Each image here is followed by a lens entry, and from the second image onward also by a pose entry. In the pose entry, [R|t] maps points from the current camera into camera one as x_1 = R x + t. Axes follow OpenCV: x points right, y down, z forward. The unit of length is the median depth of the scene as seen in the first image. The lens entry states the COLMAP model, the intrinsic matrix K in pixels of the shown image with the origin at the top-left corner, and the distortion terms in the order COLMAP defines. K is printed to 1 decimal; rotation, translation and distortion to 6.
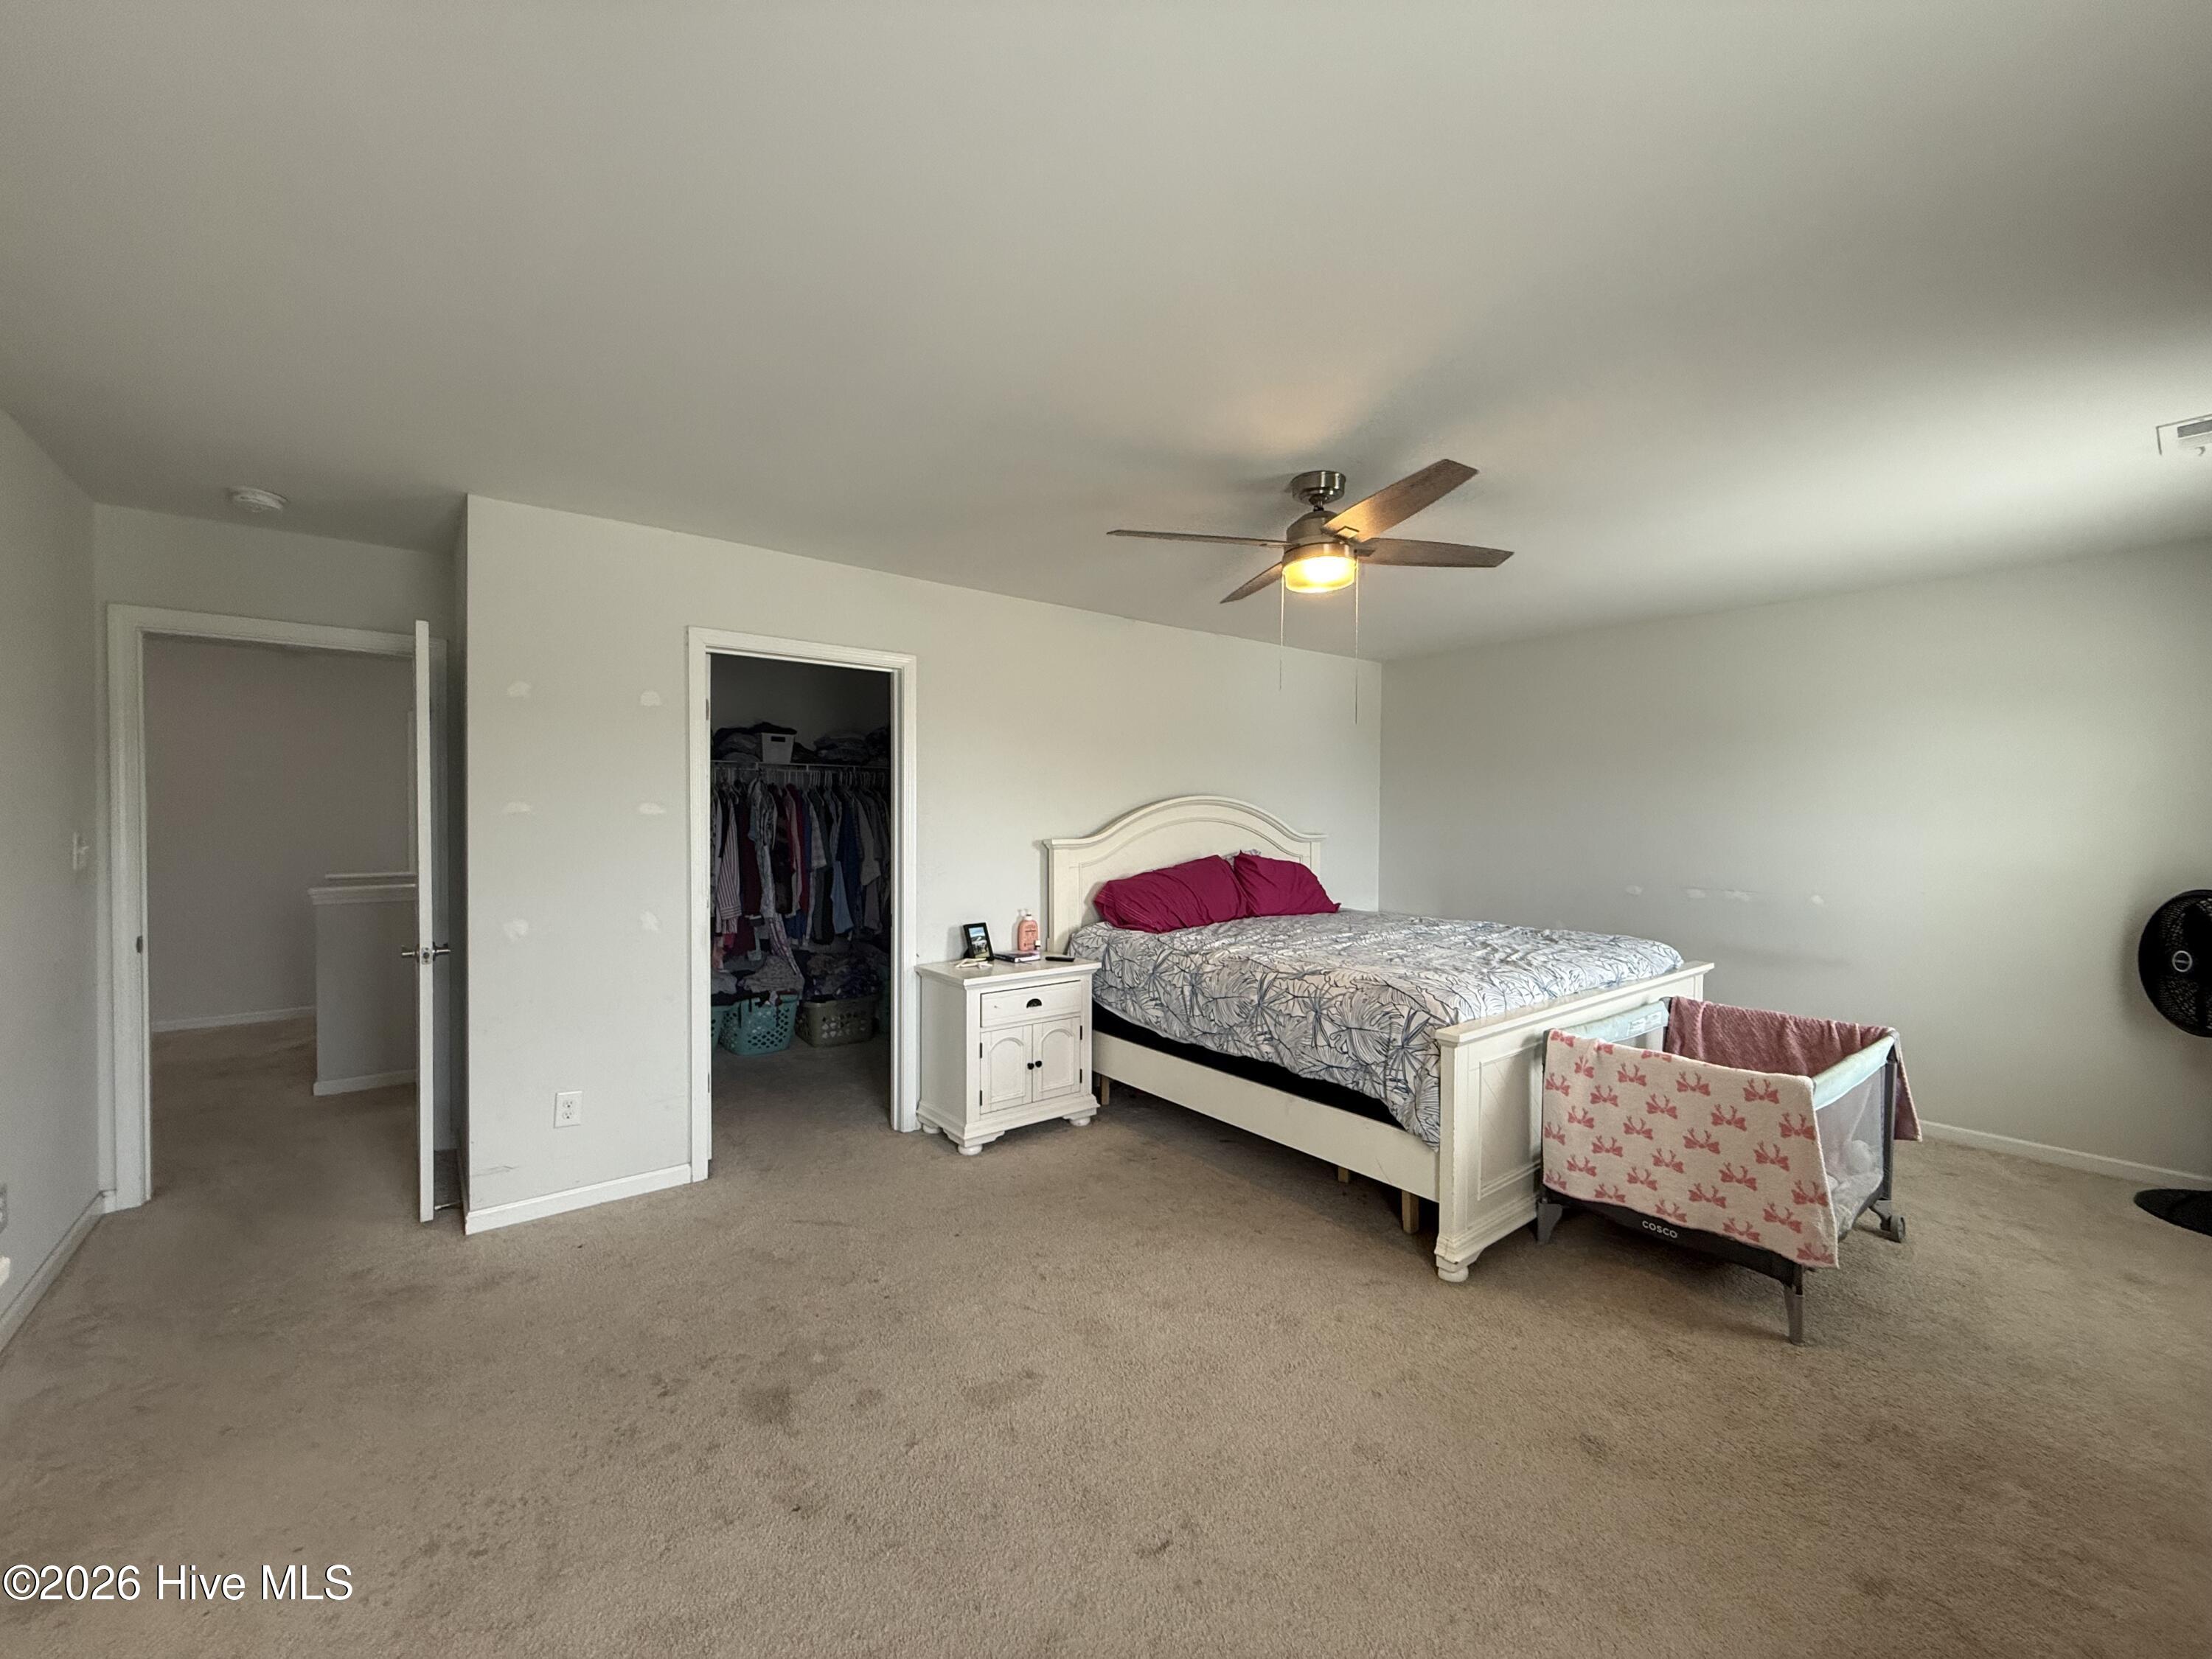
lens RADIAL K [[883.6, 0, 1101.9], [0, 883.6, 832.0], [0, 0, 1]] dist [0.000727, -0.000396]
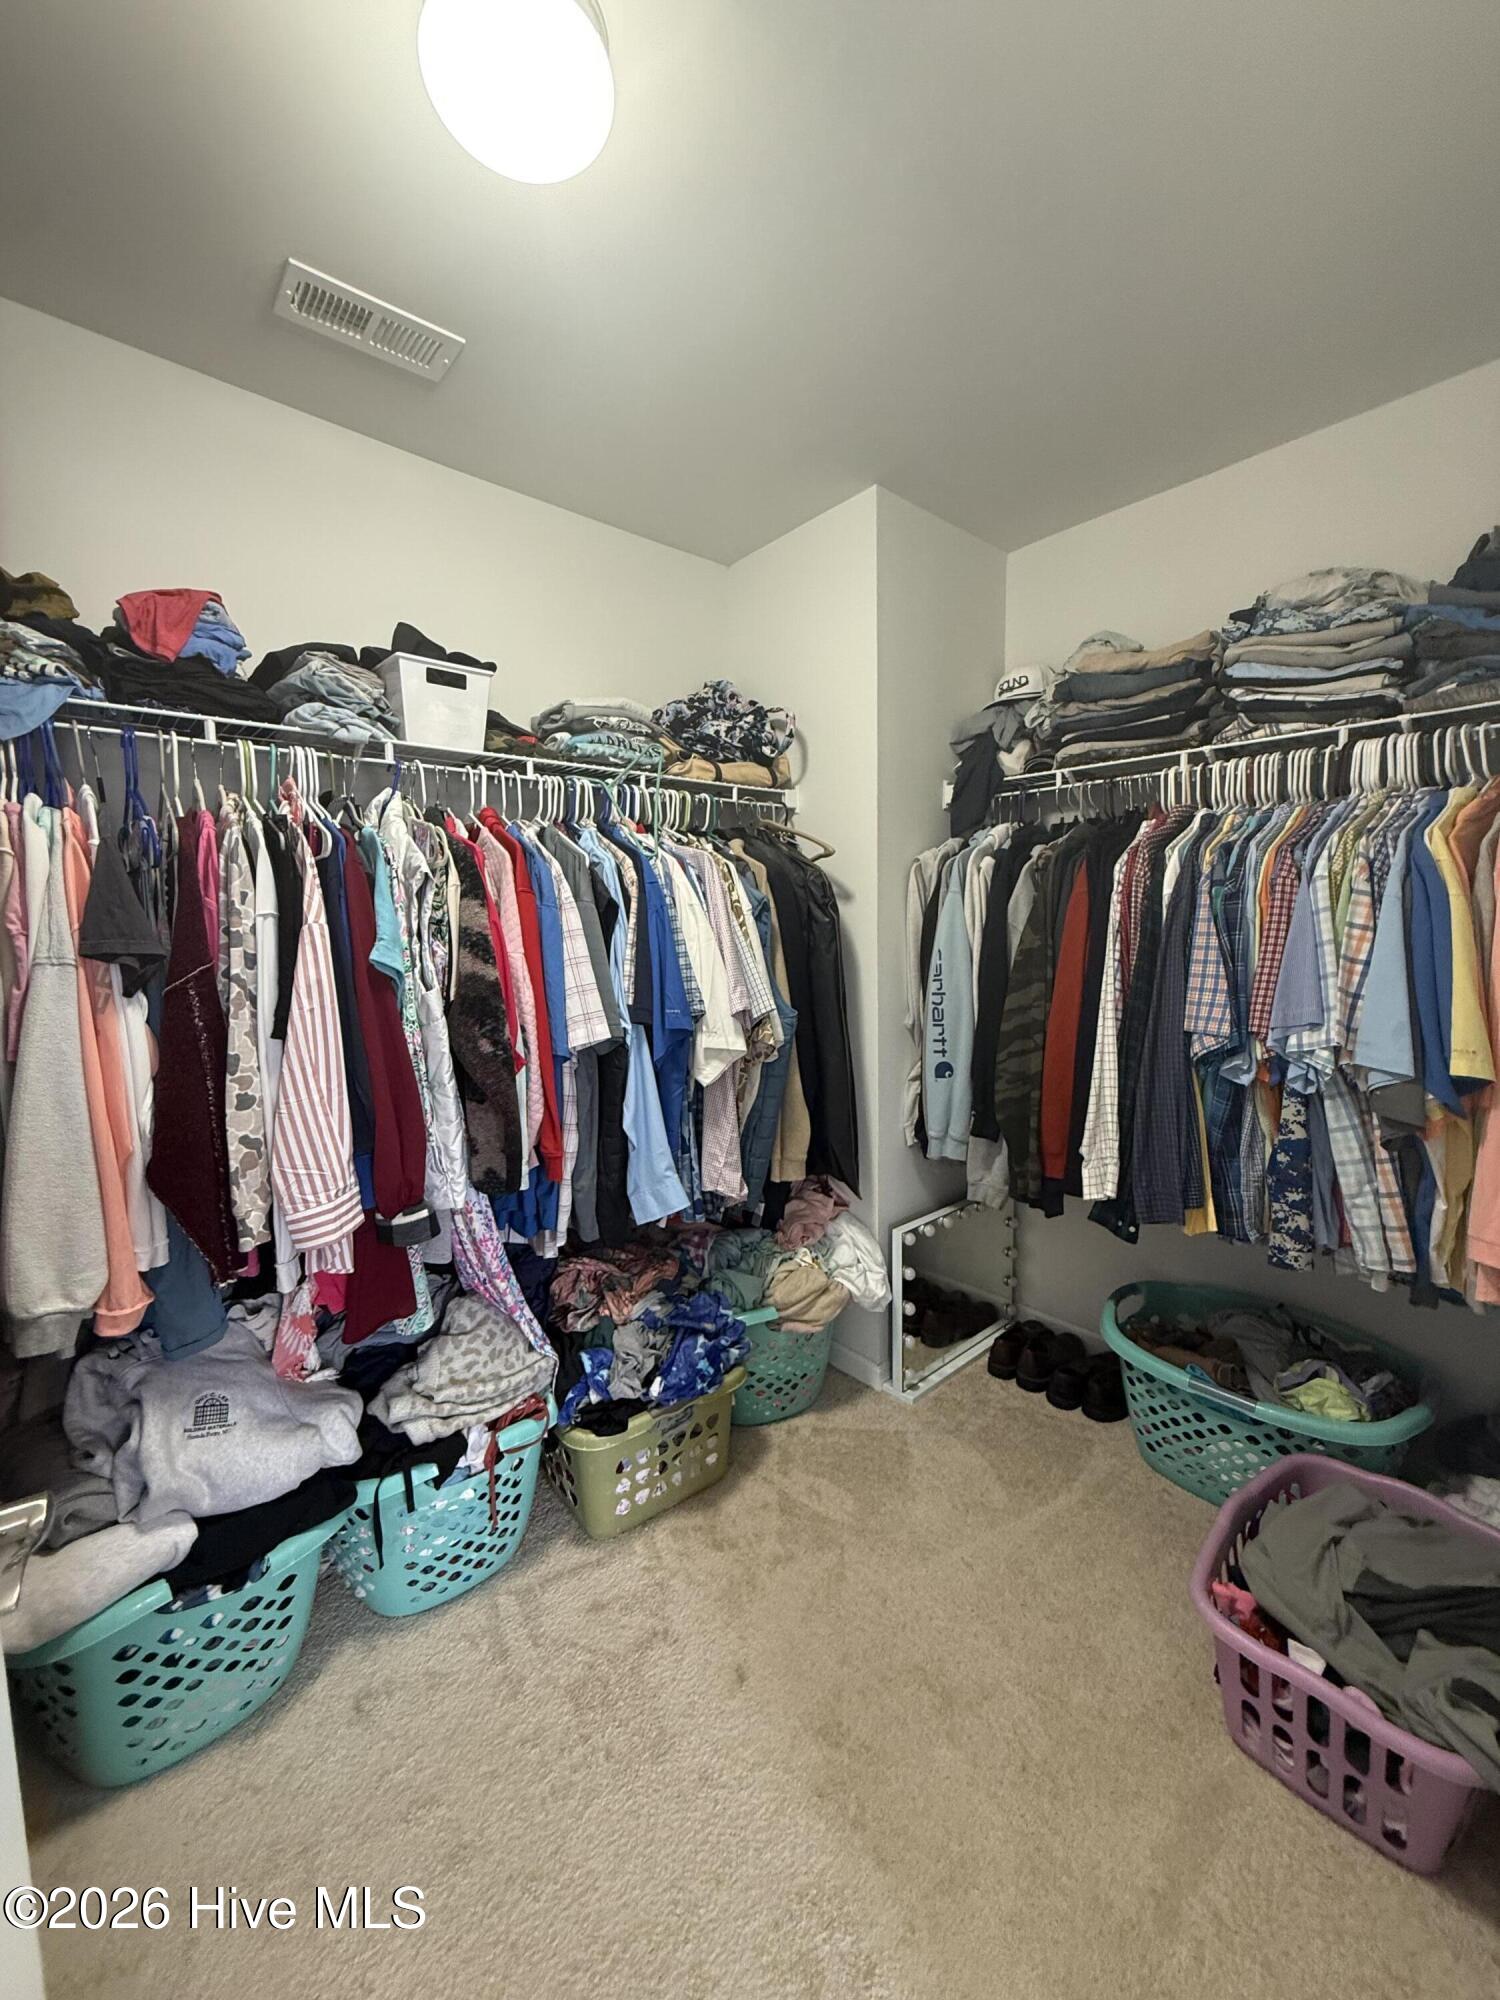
lens RADIAL K [[798.9, 0, 742.8], [0, 798.9, 996.9], [0, 0, 1]] dist [0.000727, -0.000396]
pose [[0.999394, -0.023316, 0.025837, -0.267776], [0.021198, 0.996617, 0.079405, -0.002484], [-0.027601, -0.078809, 0.996508, 0.690806]]
